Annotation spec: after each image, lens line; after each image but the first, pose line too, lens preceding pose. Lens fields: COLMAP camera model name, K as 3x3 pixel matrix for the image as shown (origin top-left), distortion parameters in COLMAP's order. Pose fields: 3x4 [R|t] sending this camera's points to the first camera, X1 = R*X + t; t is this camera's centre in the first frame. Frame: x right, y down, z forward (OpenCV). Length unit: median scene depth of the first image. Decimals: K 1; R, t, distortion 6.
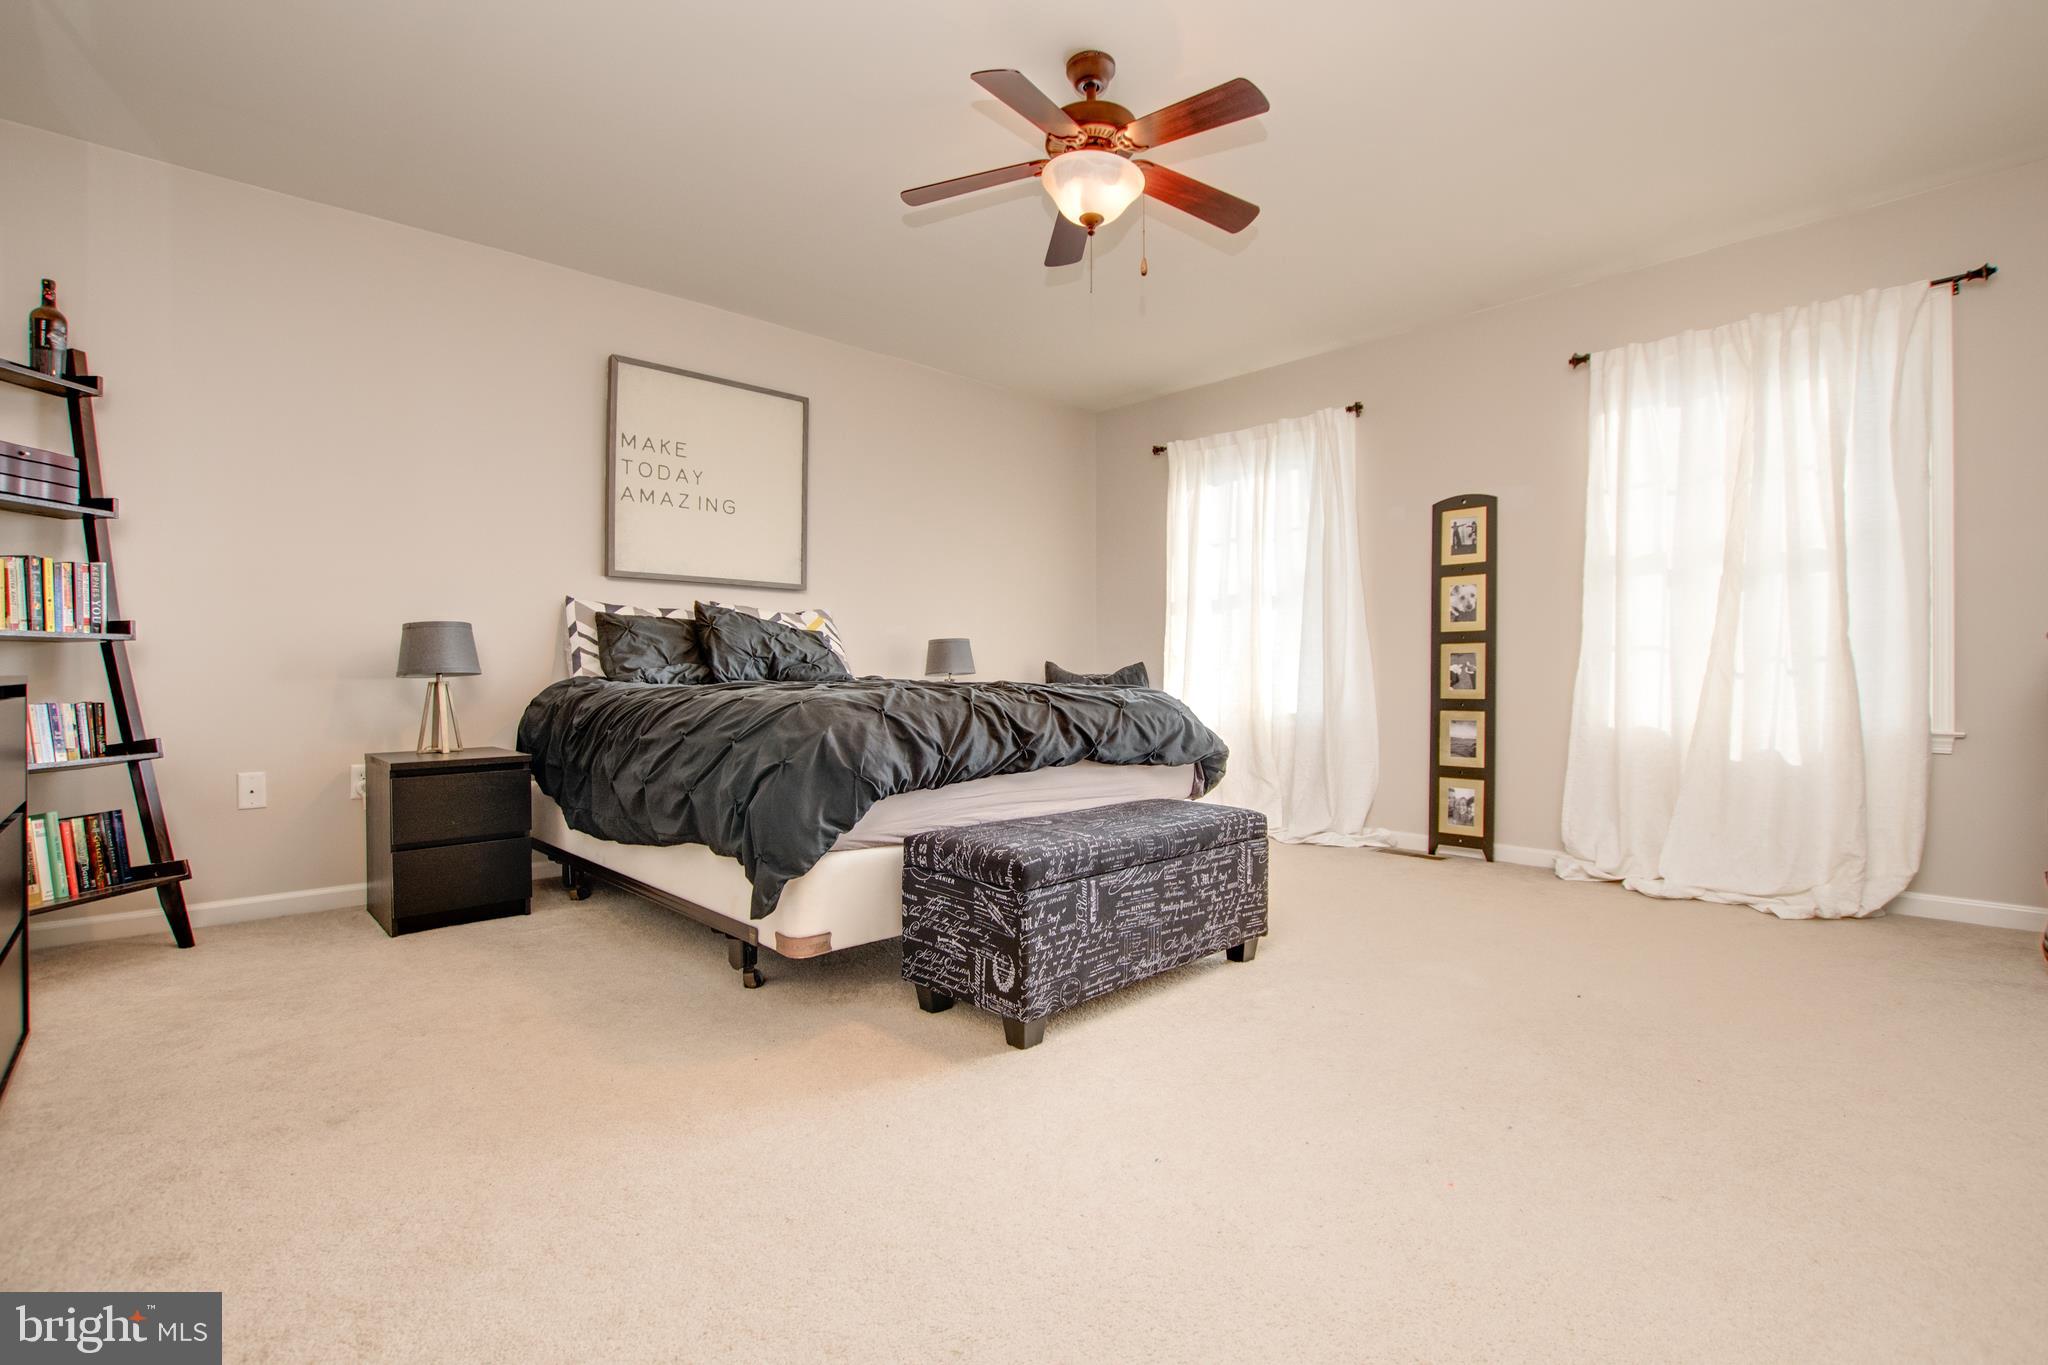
lens RADIAL K [[931.2, 0, 1019.4], [0, 931.2, 683.1], [0, 0, 1]] dist [-0.017212, 0.000186]
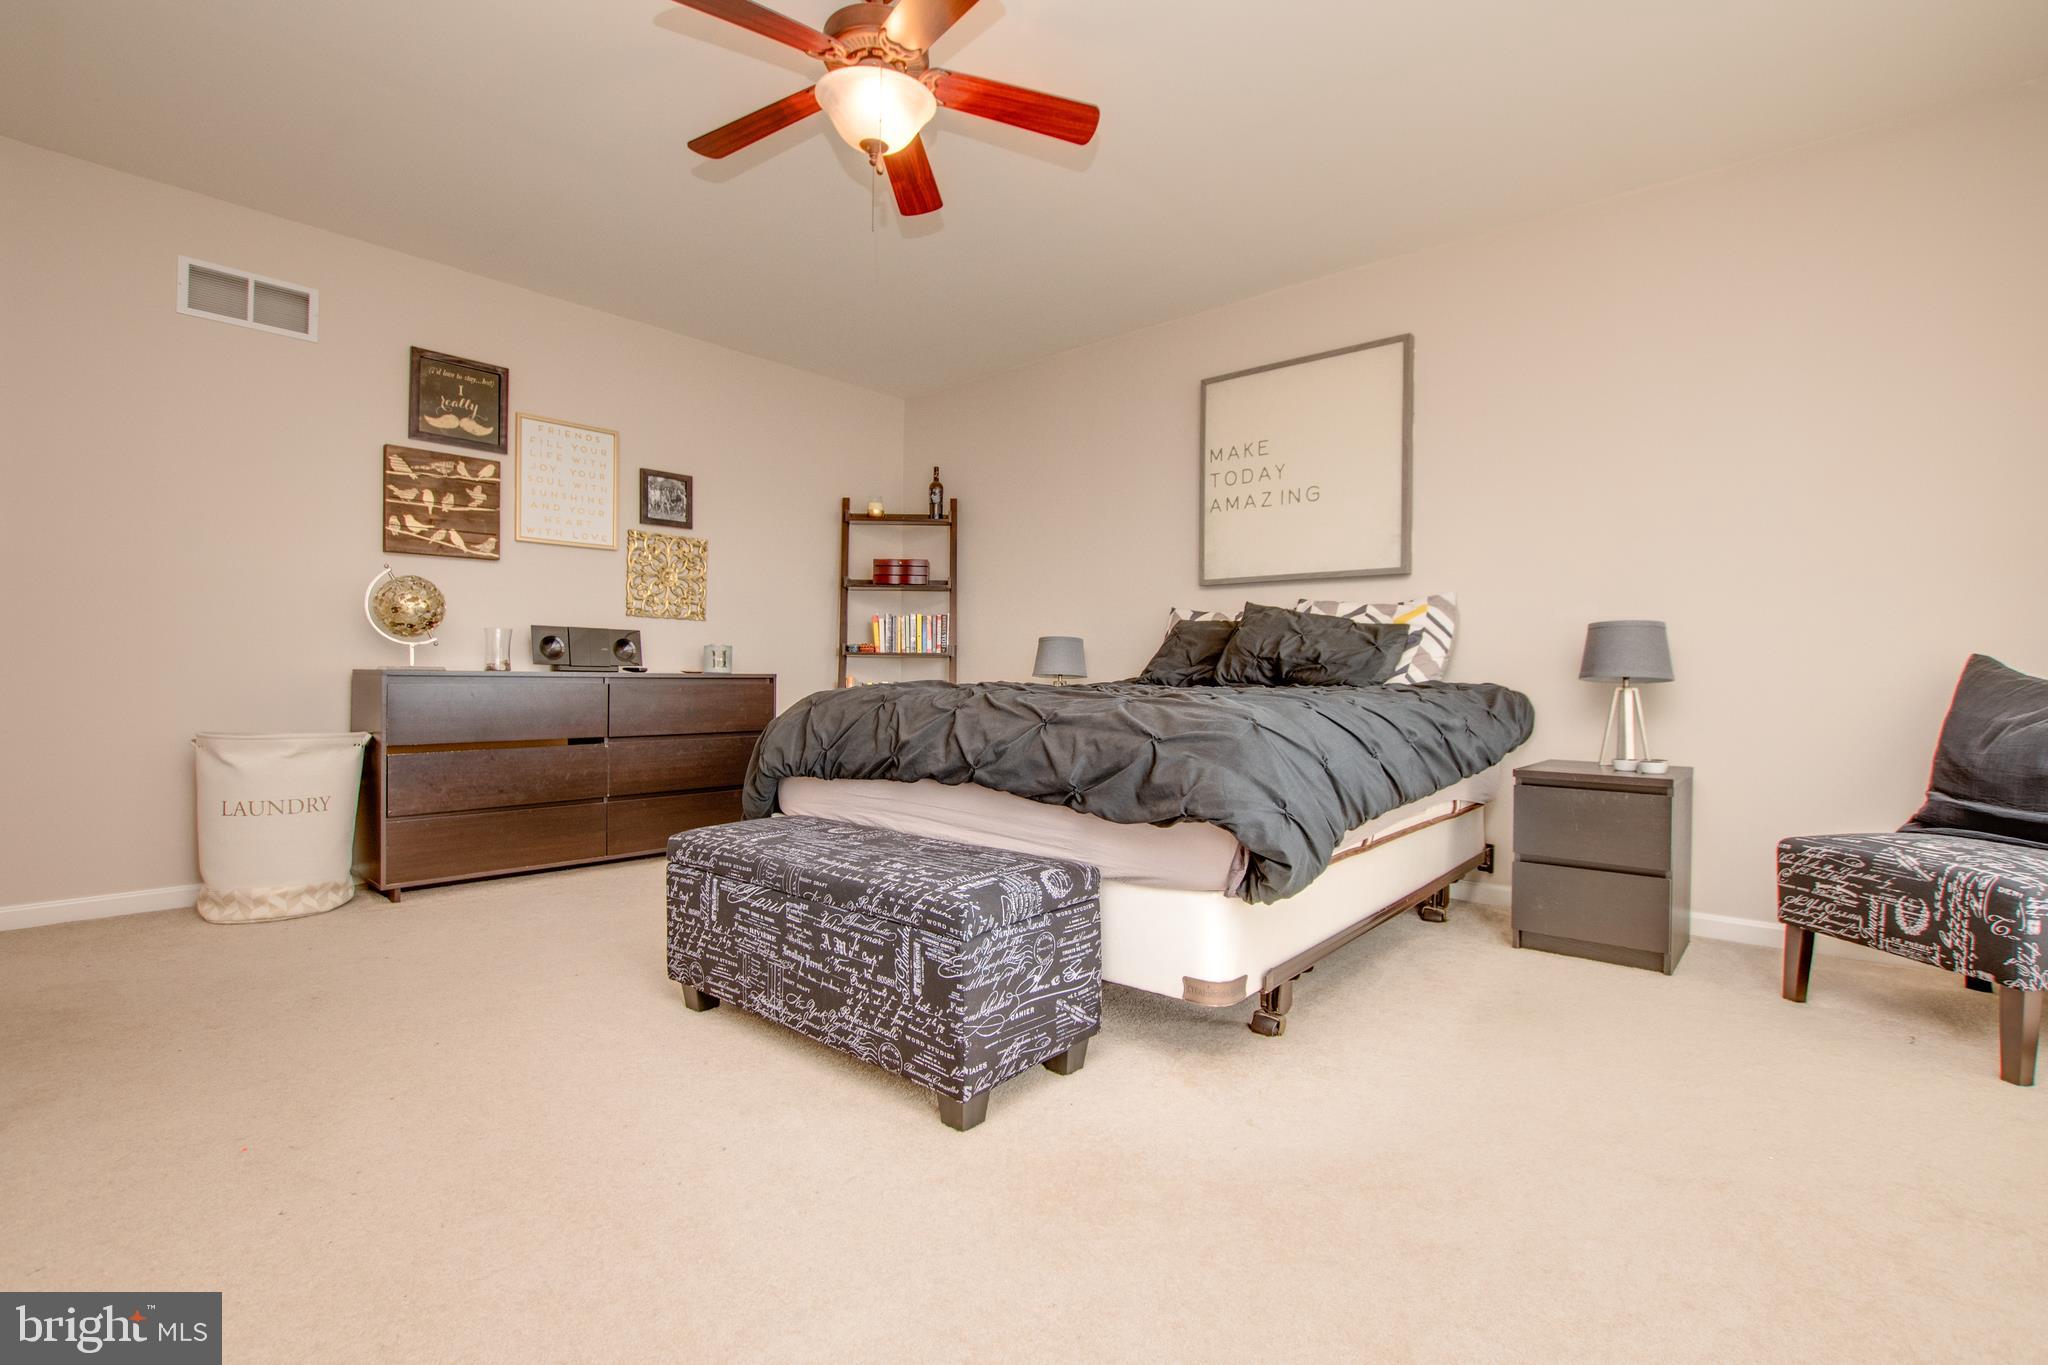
lens RADIAL K [[931.2, 0, 1019.5], [0, 931.2, 677.3], [0, 0, 1]] dist [-0.017212, 0.000186]
pose [[0.096349, 0.006286, -0.995328, 0.965034], [-0.020136, 0.999788, 0.004365, -0.013507], [0.995144, 0.019621, 0.096455, 1.071616]]
